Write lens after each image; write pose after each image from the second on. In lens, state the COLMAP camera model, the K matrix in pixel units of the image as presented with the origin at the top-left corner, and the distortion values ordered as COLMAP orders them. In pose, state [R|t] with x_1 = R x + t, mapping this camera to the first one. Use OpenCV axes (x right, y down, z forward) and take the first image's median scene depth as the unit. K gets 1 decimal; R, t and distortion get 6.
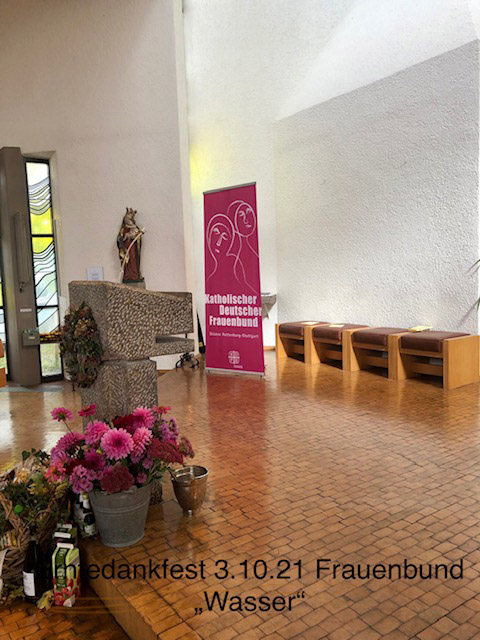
lens RADIAL K [[527.8, 0, 243.2], [0, 527.8, 322.6], [0, 0, 1]] dist [0.082702, 0.001591]
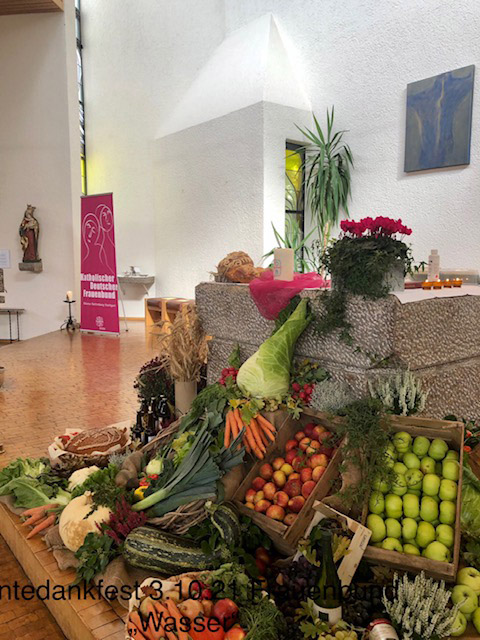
lens RADIAL K [[527.8, 0, 237.0], [0, 527.8, 318.1], [0, 0, 1]] dist [0.082702, 0.001591]
pose [[0.999317, 0.028133, 0.023957, 0.296760], [-0.028592, 0.999410, 0.019027, 0.022200], [-0.023408, -0.019699, 0.999532, -0.351534]]
